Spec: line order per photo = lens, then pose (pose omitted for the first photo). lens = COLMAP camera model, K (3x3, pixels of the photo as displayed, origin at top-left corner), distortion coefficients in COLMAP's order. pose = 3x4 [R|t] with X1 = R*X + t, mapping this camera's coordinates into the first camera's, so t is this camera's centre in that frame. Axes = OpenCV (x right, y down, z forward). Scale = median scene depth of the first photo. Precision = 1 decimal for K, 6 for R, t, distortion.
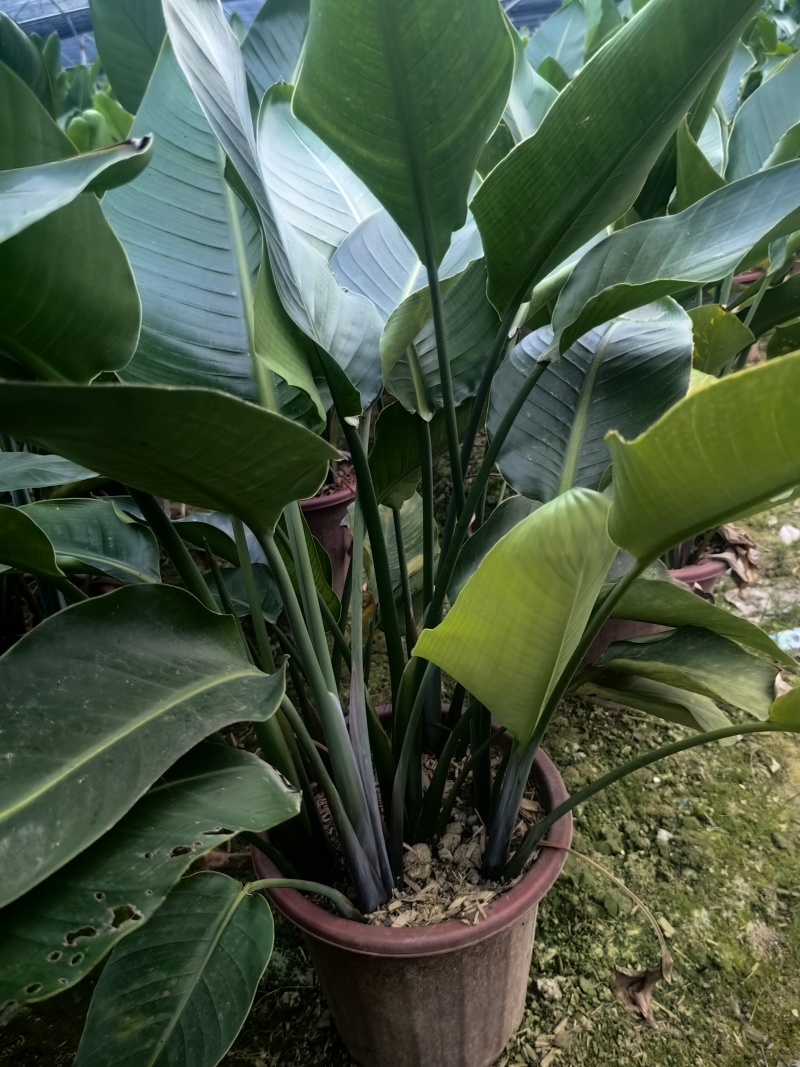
lens RADIAL K [[830.6, 0, 395.9], [0, 830.6, 535.3], [0, 0, 1]] dist [0.031261, -0.048023]
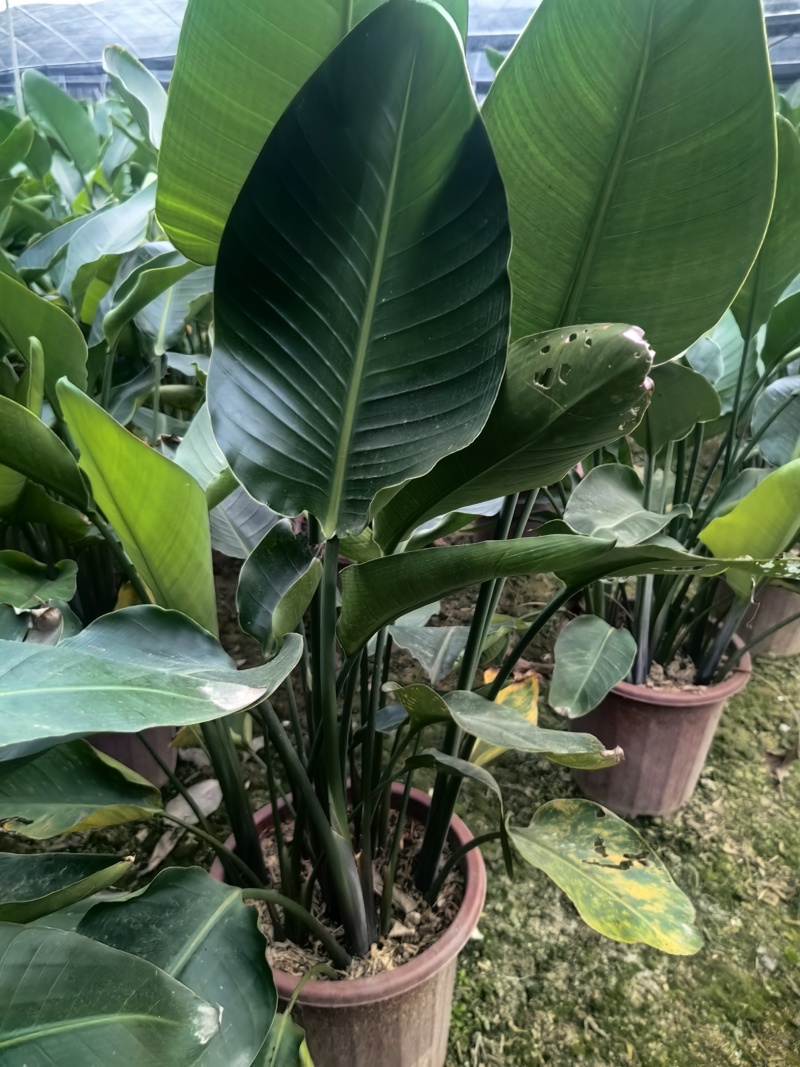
lens RADIAL K [[830.6, 0, 395.9], [0, 830.6, 535.3], [0, 0, 1]] dist [0.031261, -0.048023]
pose [[0.984372, 0.152661, -0.087787, -0.414076], [-0.156147, 0.987139, -0.034275, 0.262898], [0.081425, 0.047447, 0.995549, -0.814083]]
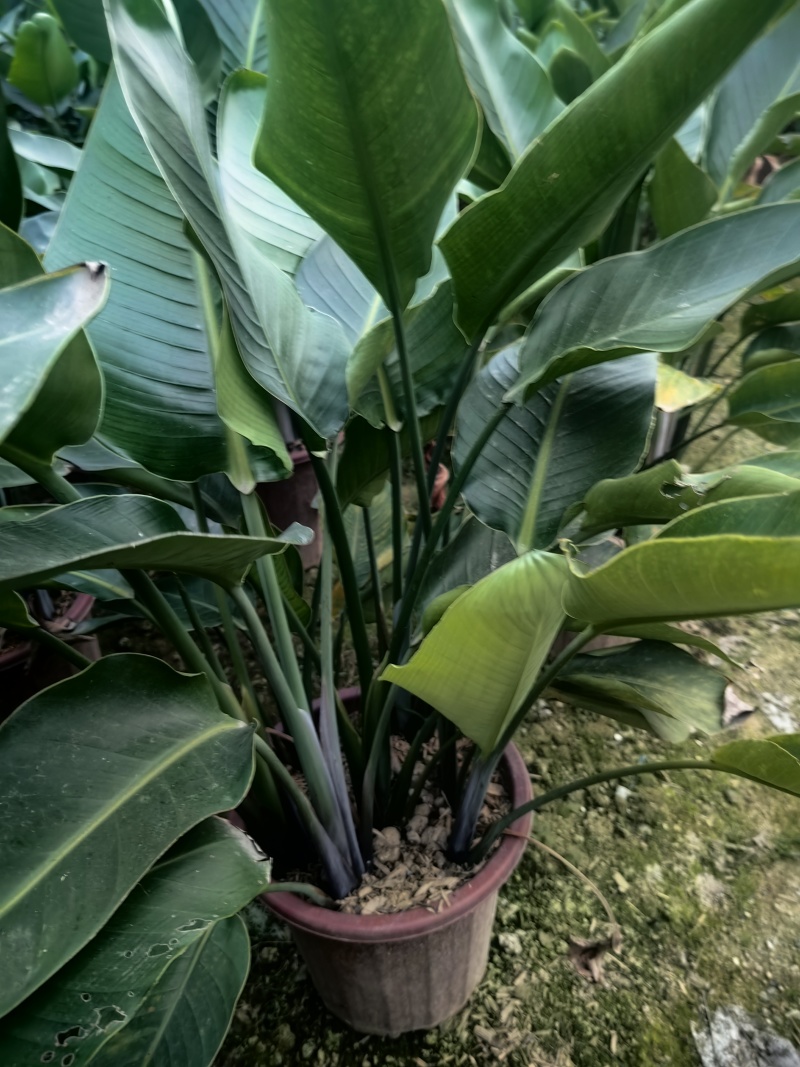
lens RADIAL K [[836.9, 0, 394.9], [0, 836.9, 531.9], [0, 0, 1]] dist [0.034210, -0.057431]
pose [[0.999668, -0.002951, 0.025604, 0.010460], [-0.000011, 0.993375, 0.114920, -0.131350], [-0.025773, -0.114882, 0.993045, -0.015139]]
